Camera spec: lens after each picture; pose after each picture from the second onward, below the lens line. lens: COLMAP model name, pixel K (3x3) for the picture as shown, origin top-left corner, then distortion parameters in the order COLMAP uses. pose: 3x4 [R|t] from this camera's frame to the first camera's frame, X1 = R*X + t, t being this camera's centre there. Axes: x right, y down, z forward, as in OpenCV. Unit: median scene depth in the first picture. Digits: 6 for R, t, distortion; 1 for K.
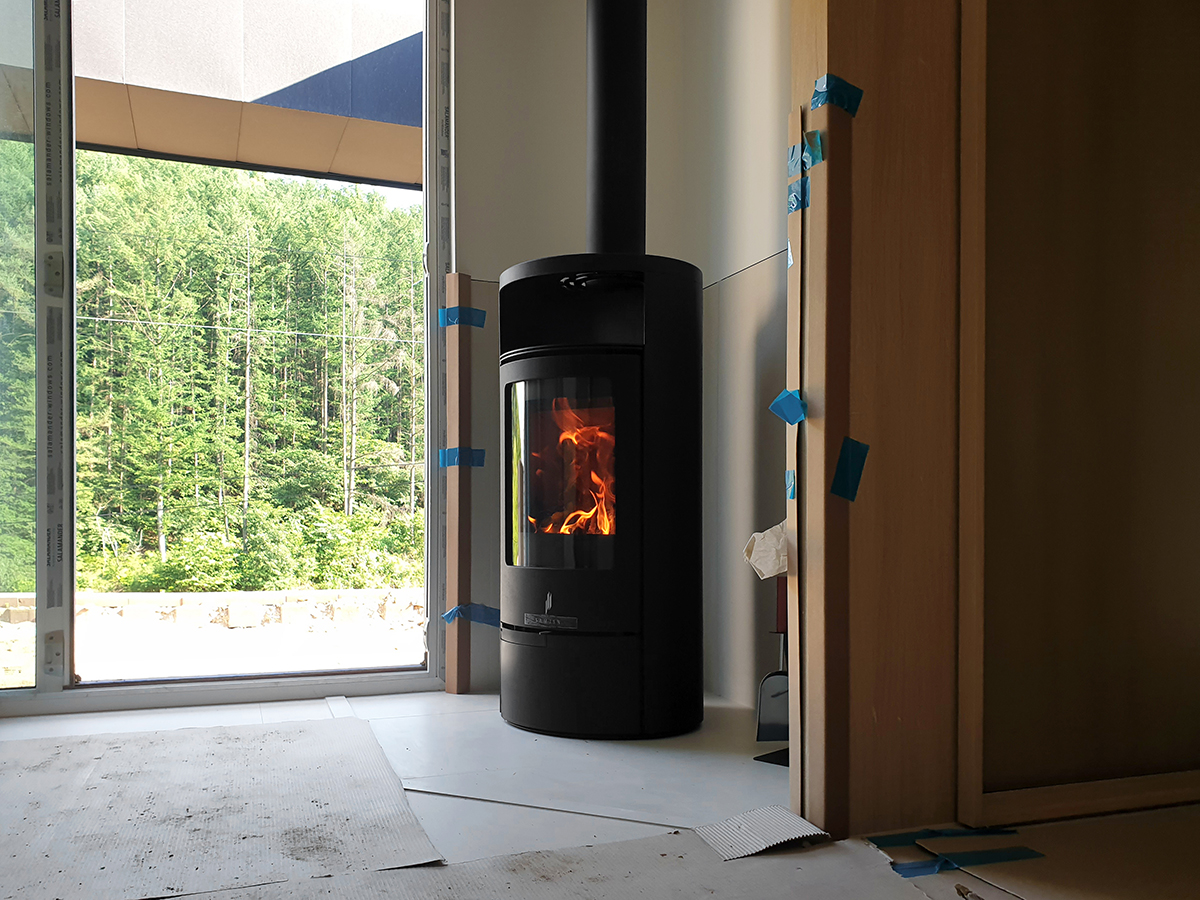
lens RADIAL K [[1000.4, 0, 669.6], [0, 1000.4, 482.6], [0, 0, 1]] dist [0.030126, -0.021487]
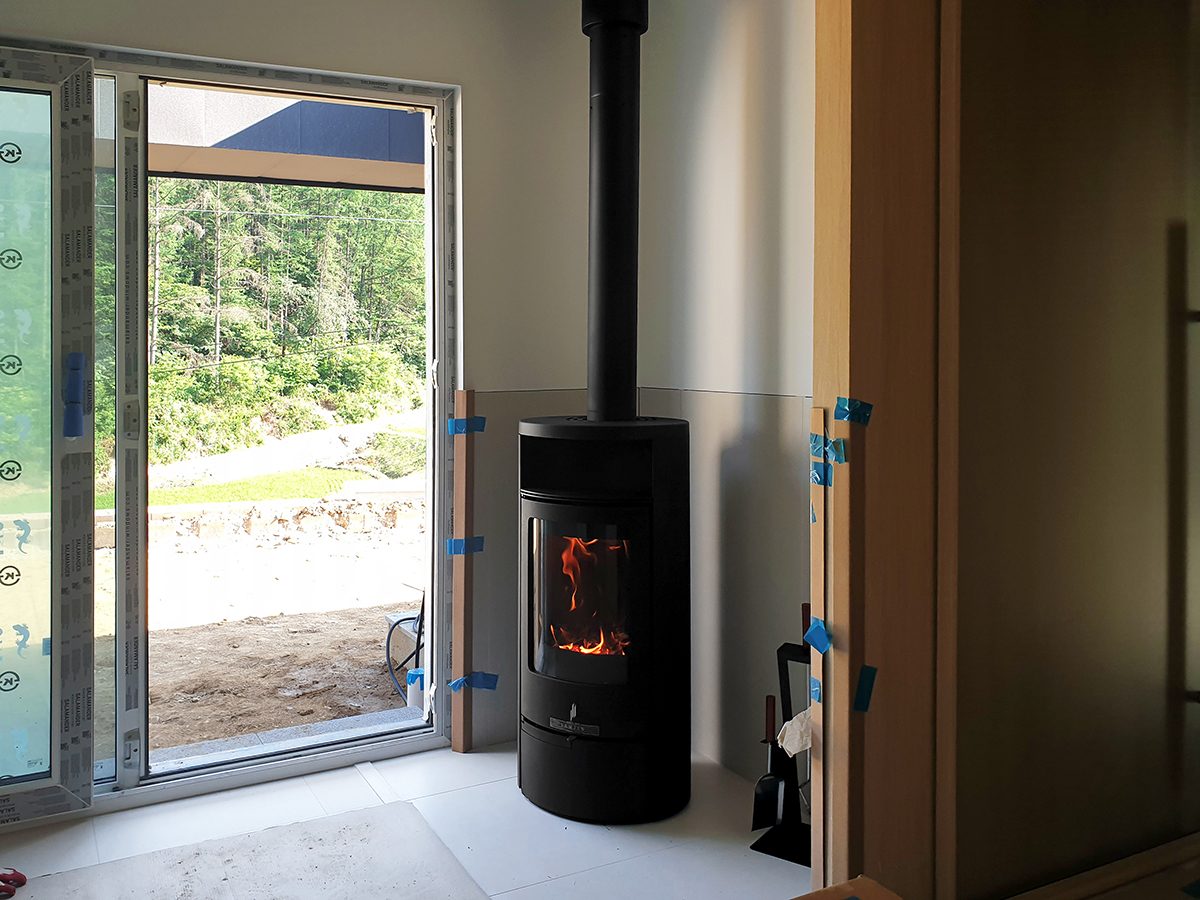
lens RADIAL K [[1000.4, 0, 577.4], [0, 1000.4, 327.3], [0, 0, 1]] dist [0.030126, -0.021487]
pose [[0.995844, -0.001535, 0.091060, -0.209027], [0.001774, 0.999995, -0.002545, -0.316603], [-0.091056, 0.002696, 0.995842, -0.203030]]
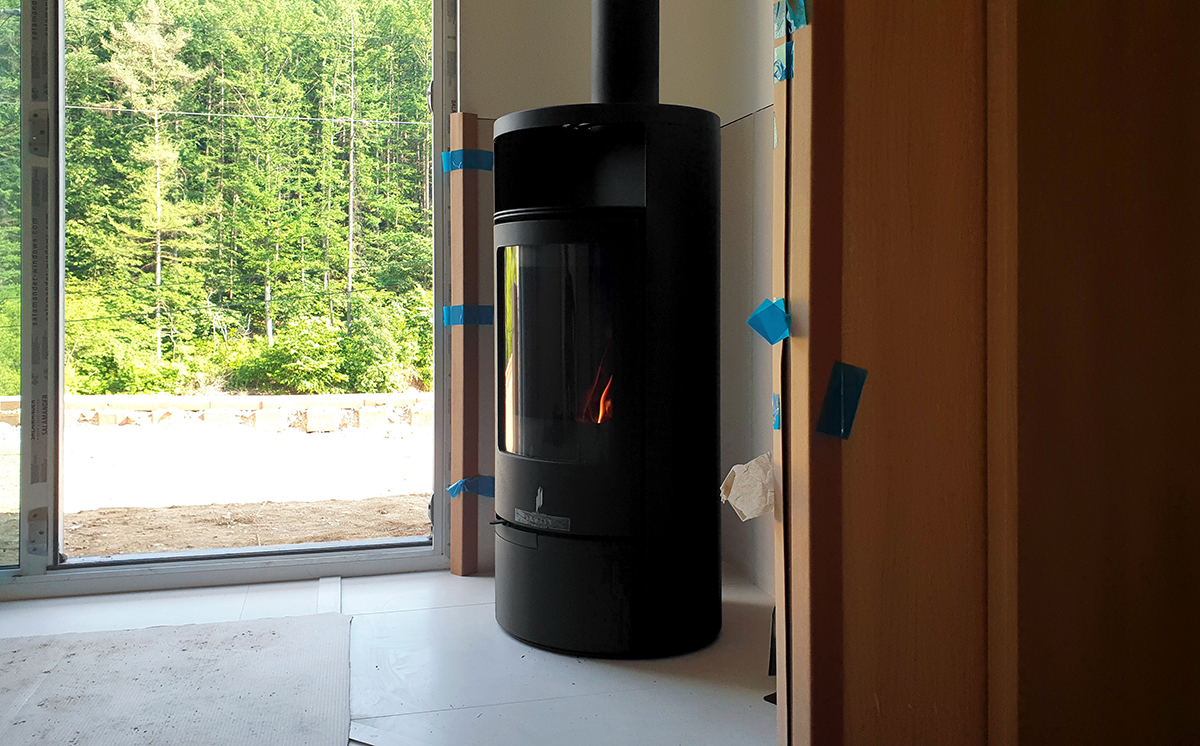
lens RADIAL K [[1036.8, 0, 661.5], [0, 1036.8, 258.9], [0, 0, 1]] dist [0.036513, -0.053641]
pose [[0.994159, -0.006845, -0.107705, 0.079576], [0.006333, 0.999967, -0.005099, -0.079959], [0.107737, 0.004387, 0.994170, 0.088804]]
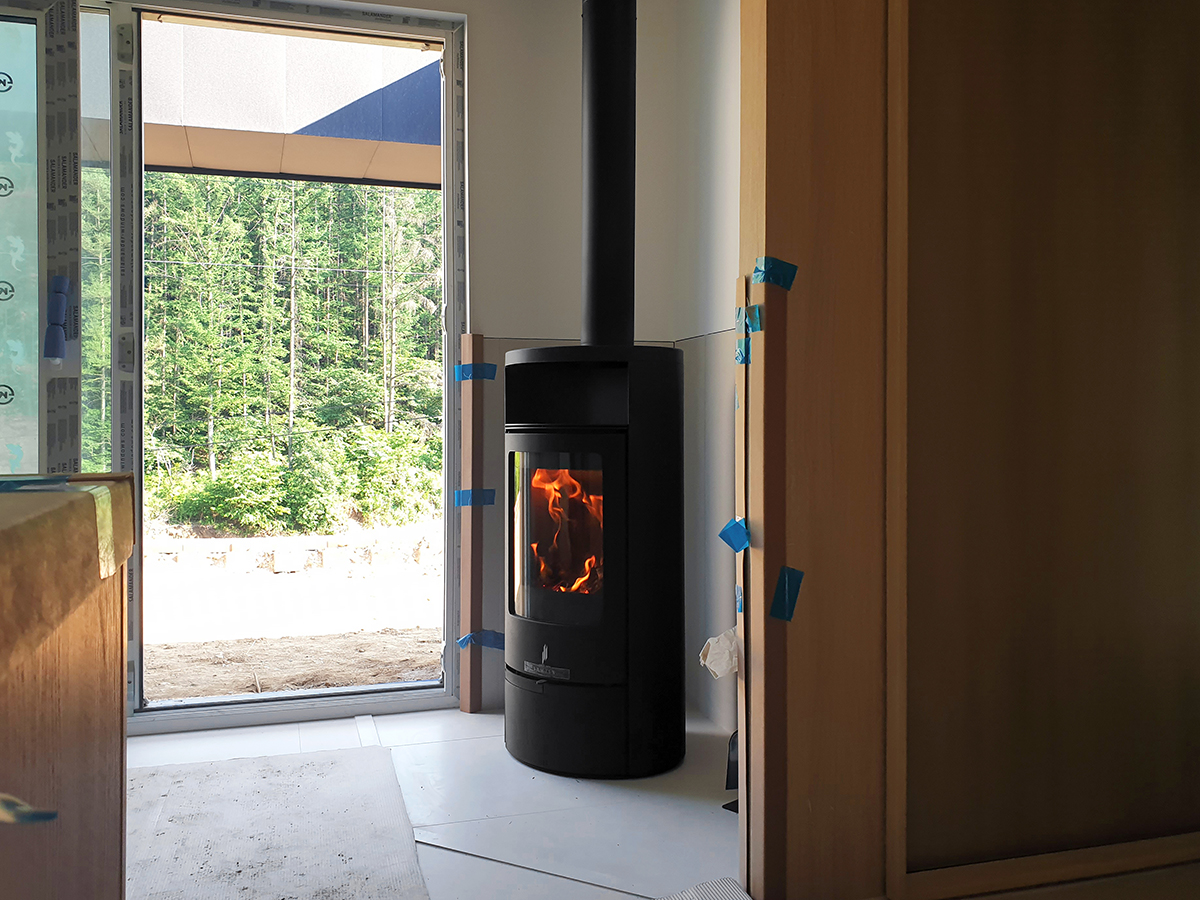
lens RADIAL K [[1000.4, 0, 629.8], [0, 1000.4, 388.6], [0, 0, 1]] dist [0.030126, -0.021487]
pose [[0.997290, -0.005810, -0.073338, 0.053843], [0.005032, 0.999929, -0.010797, -0.152942], [0.073396, 0.010398, 0.997249, -0.114602]]
